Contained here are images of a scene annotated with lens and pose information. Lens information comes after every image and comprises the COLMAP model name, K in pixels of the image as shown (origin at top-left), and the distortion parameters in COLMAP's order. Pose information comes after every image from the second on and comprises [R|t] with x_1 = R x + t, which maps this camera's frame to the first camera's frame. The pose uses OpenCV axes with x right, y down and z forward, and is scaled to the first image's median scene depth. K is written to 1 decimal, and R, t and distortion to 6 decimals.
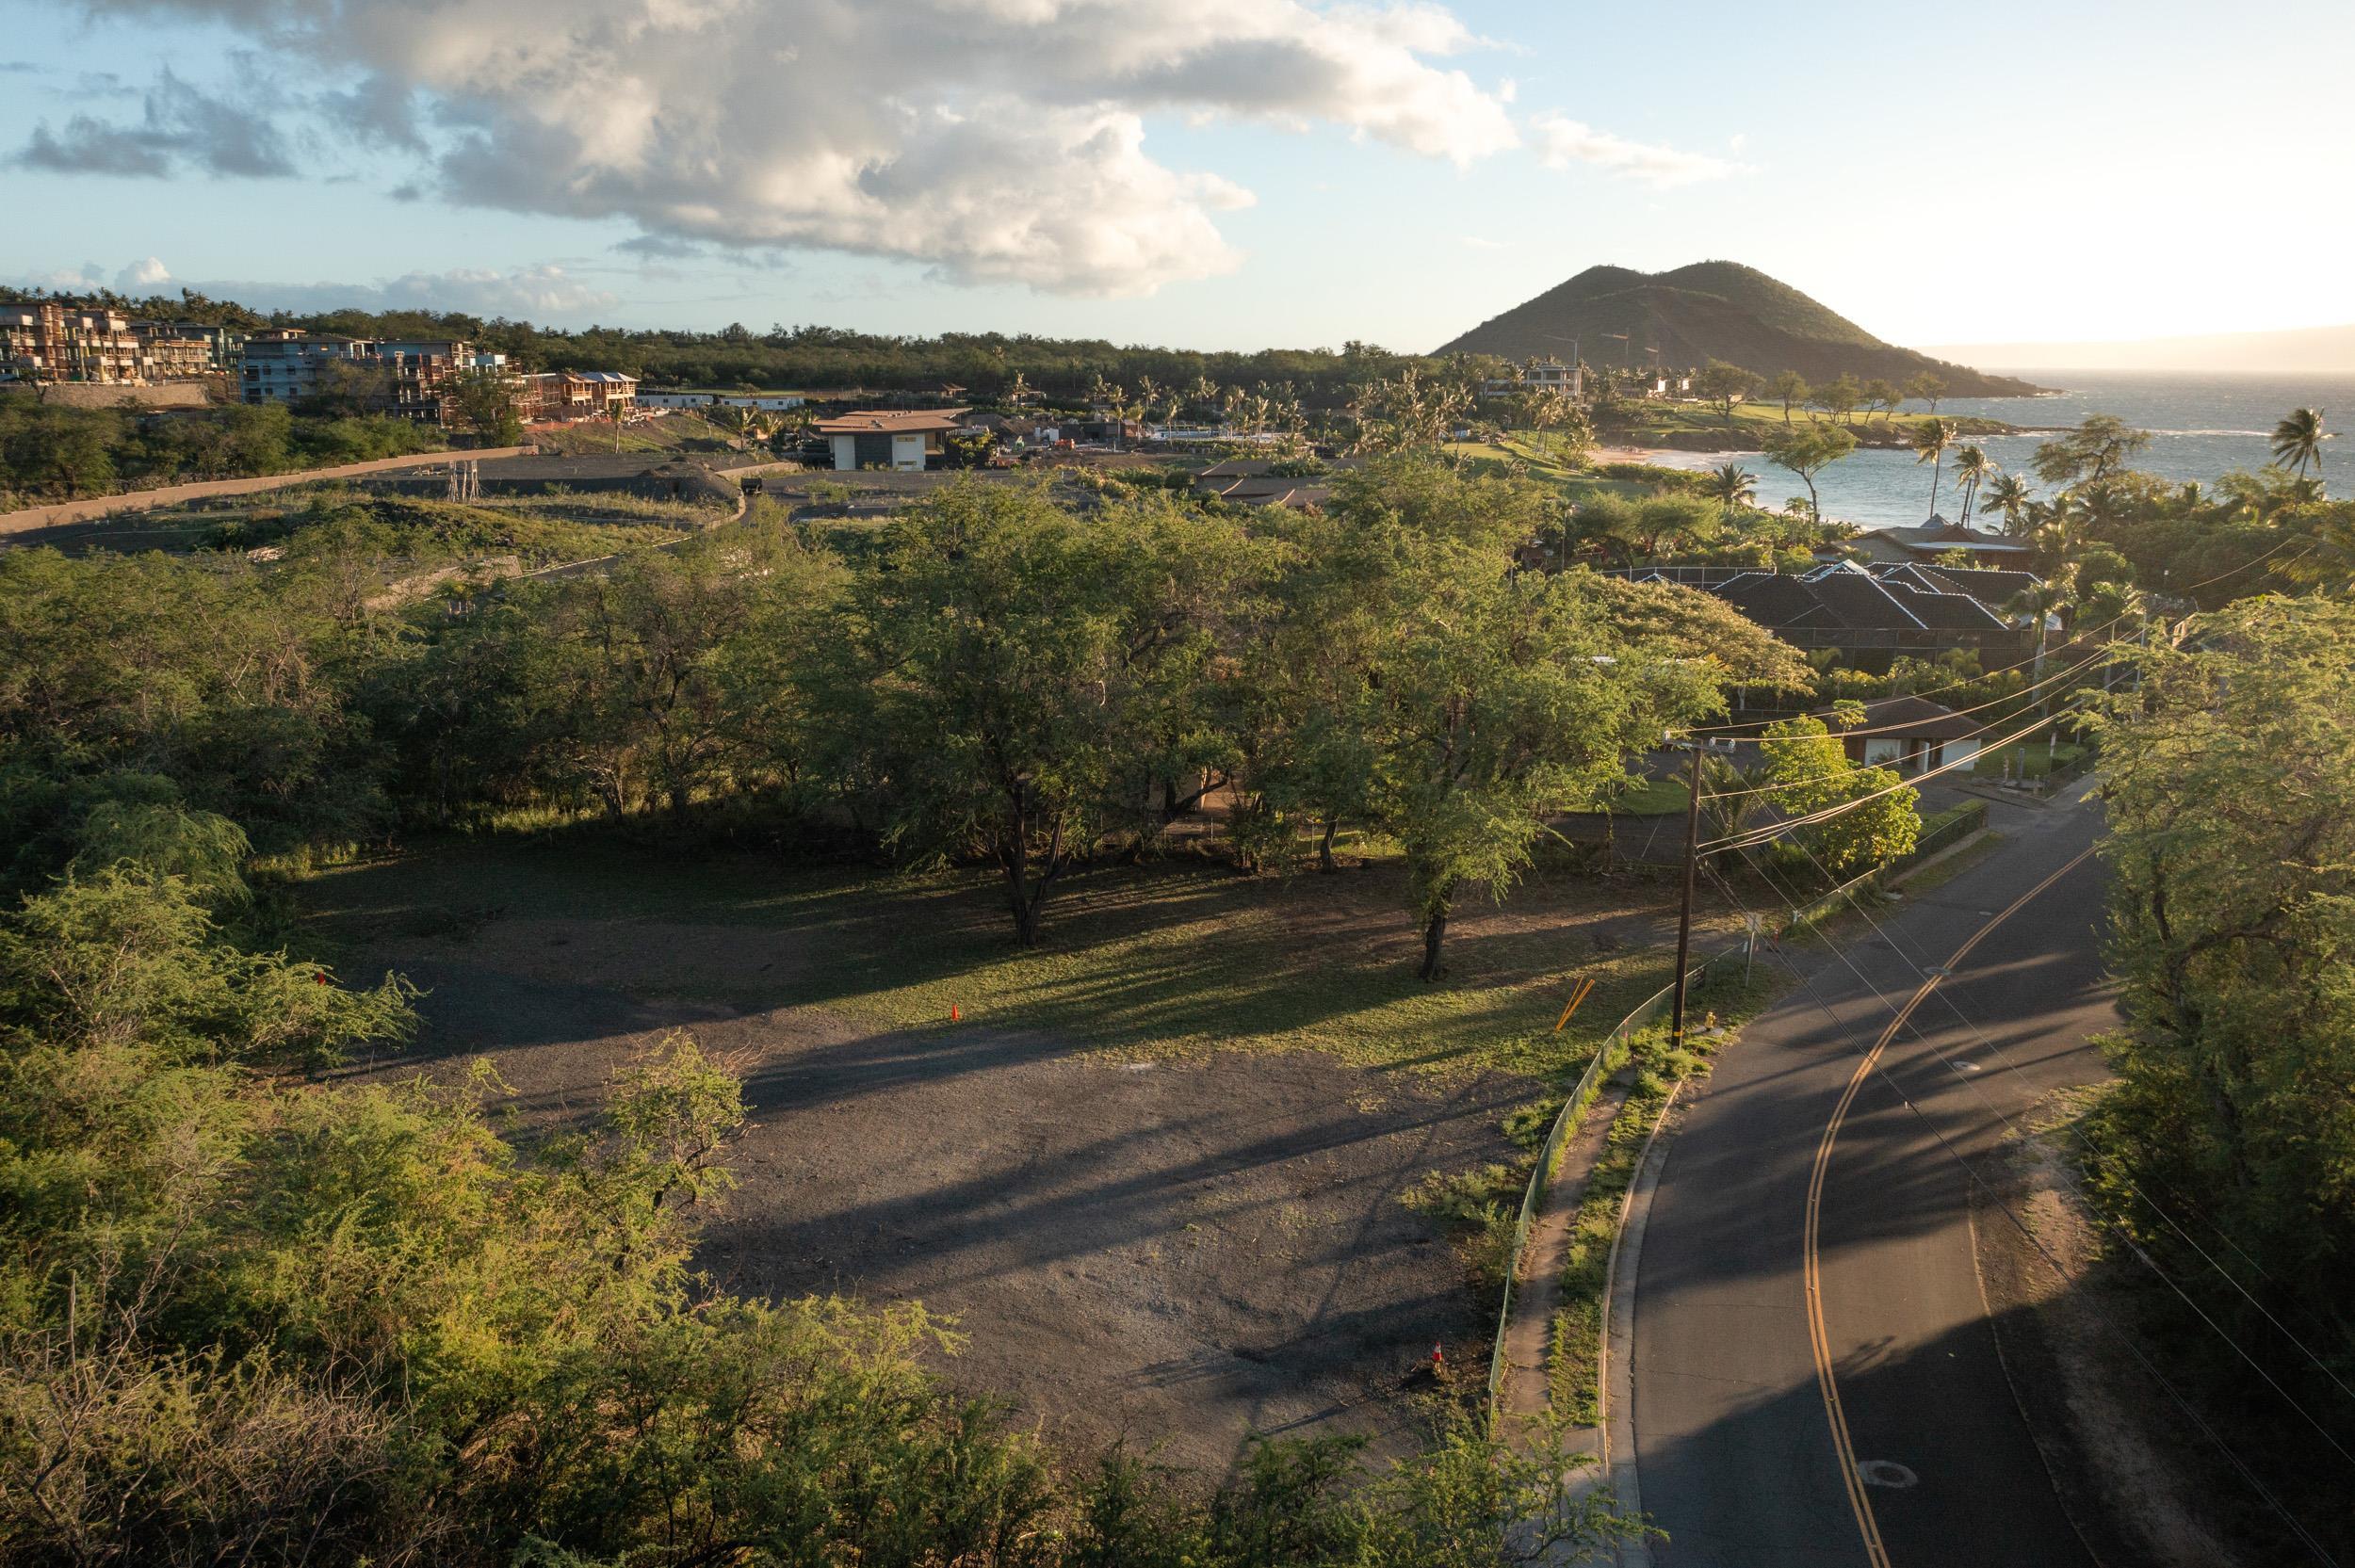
lens RADIAL K [[1819.6, 0, 1177.5], [0, 1819.6, 784.0], [0, 0, 1]] dist [-0.027672, 0.000251]
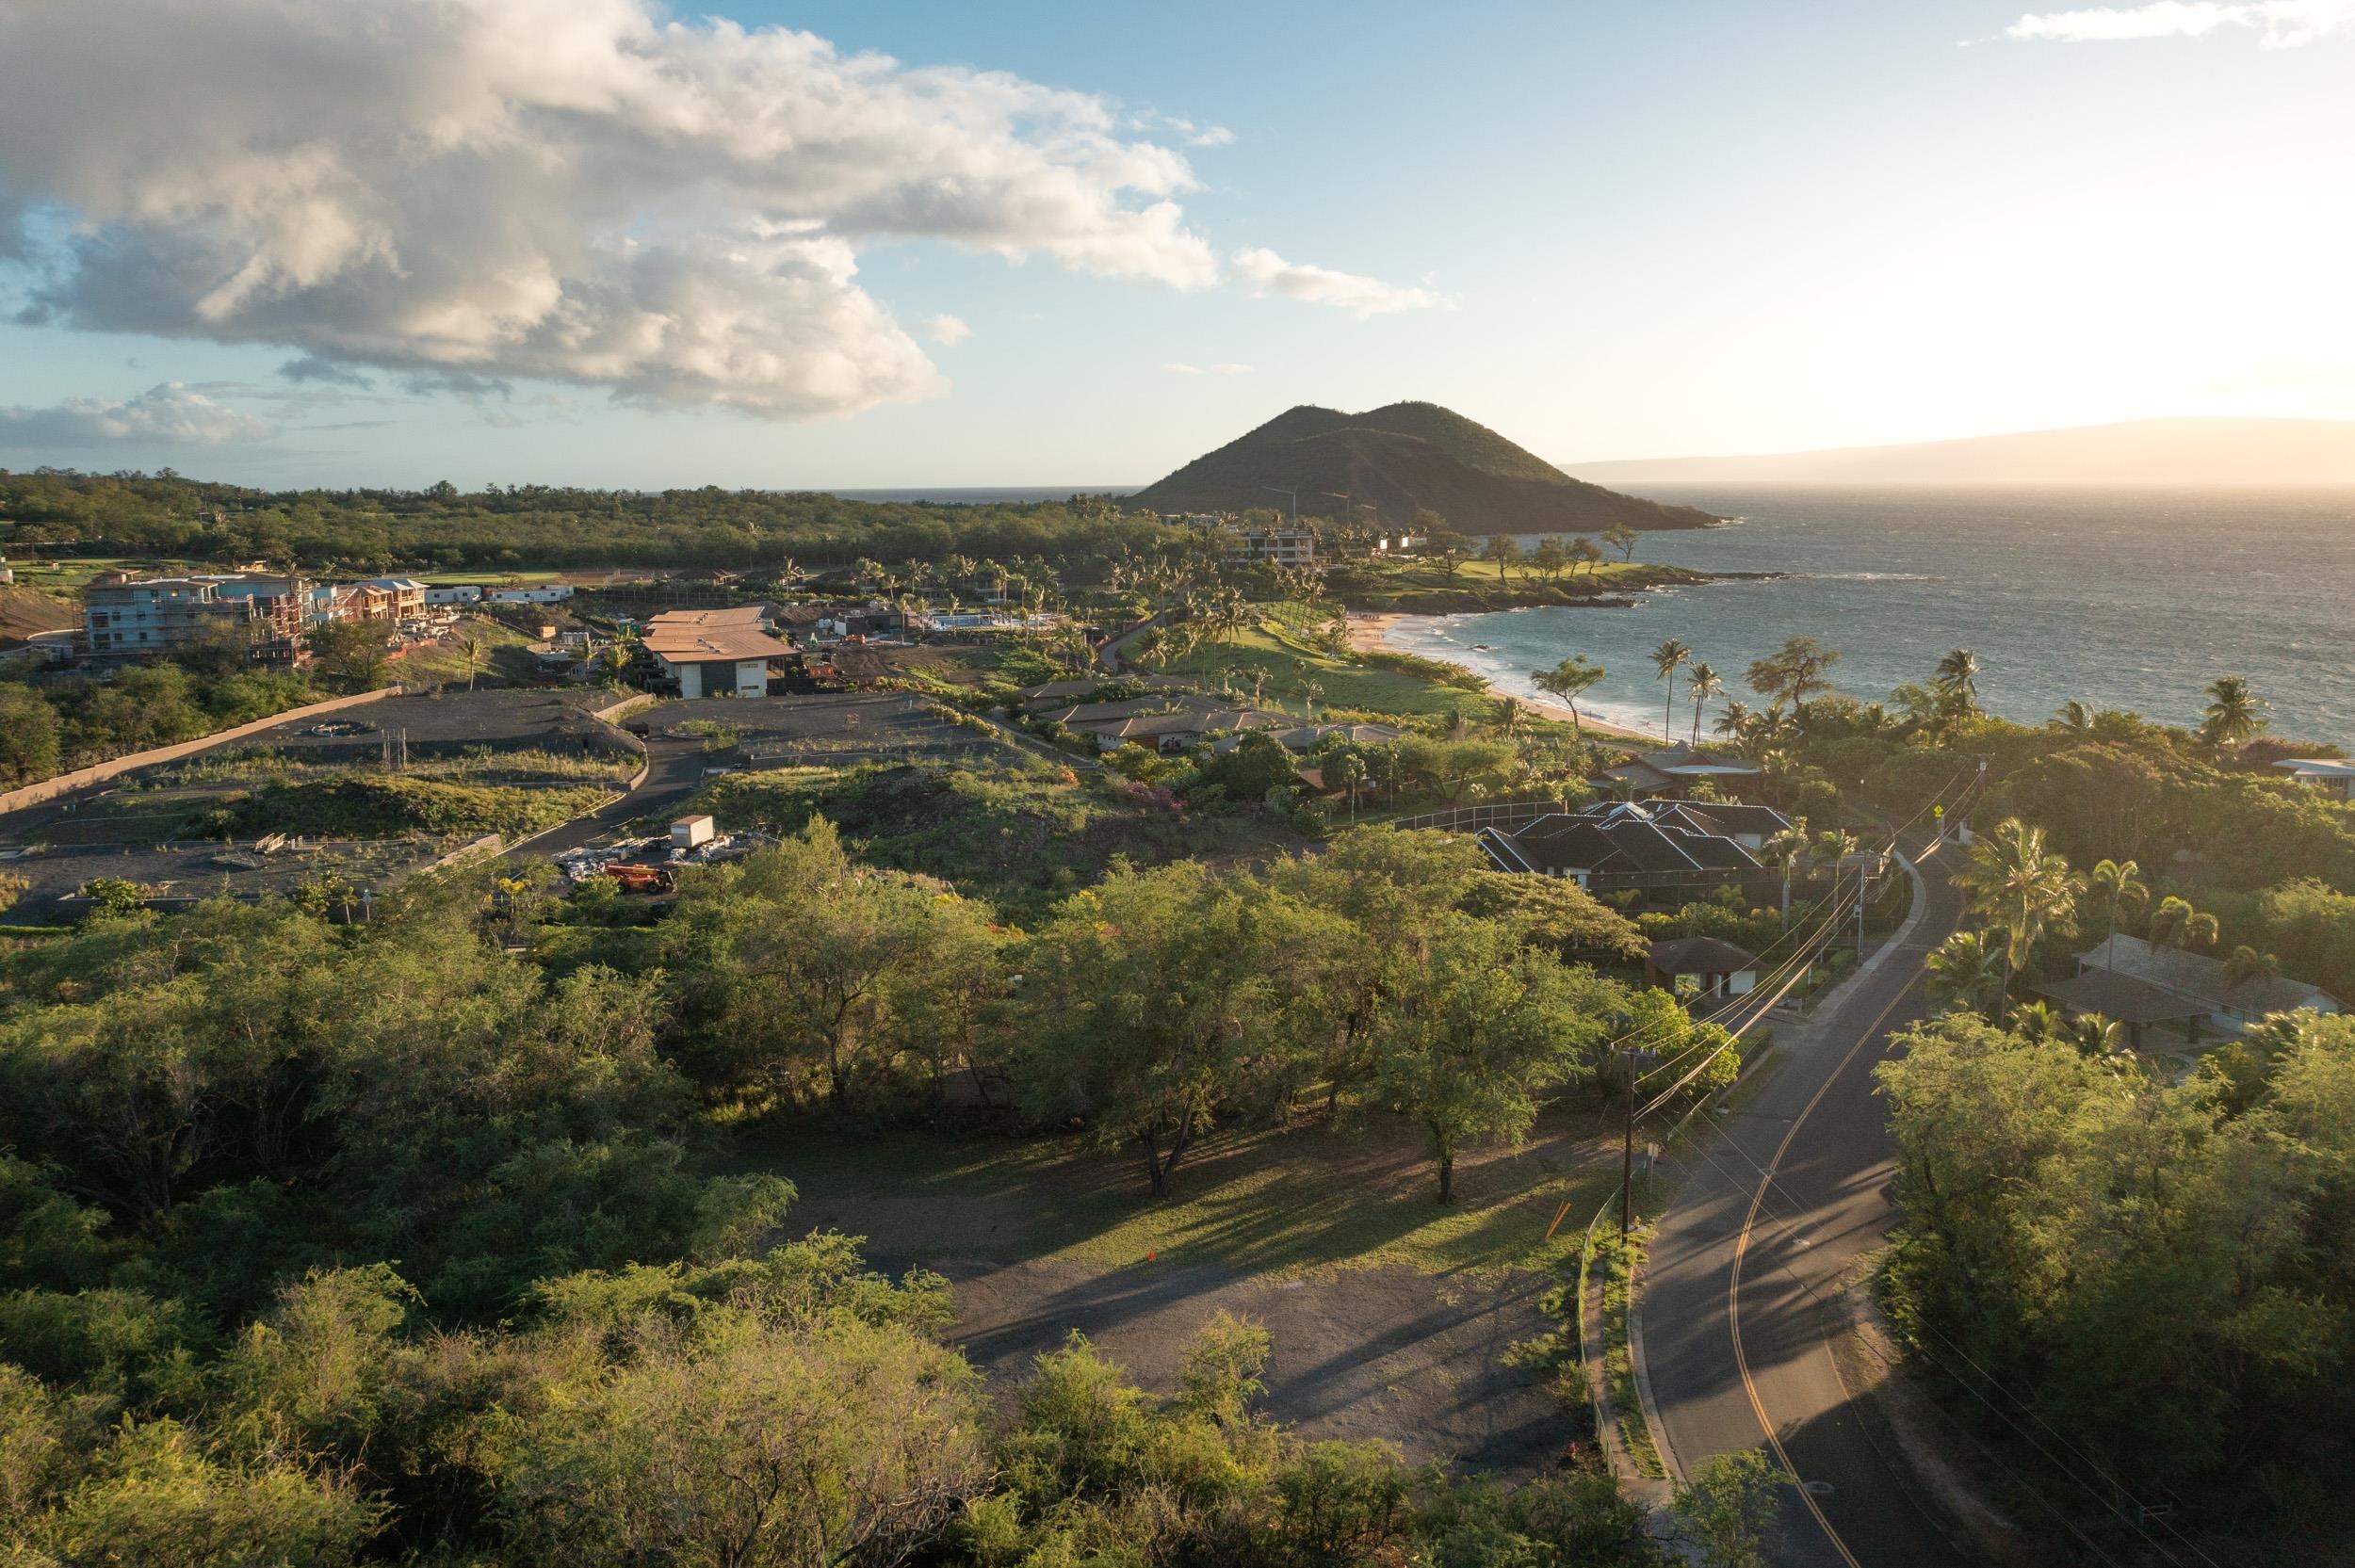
lens RADIAL K [[1889.3, 0, 1177.5], [0, 1889.3, 784.0], [0, 0, 1]] dist [-0.022879, 0.005339]
pose [[0.986158, -0.034476, 0.162182, -0.122690], [0.045209, 0.996991, -0.062961, -0.057069], [-0.159523, 0.069422, 0.984750, -0.193539]]
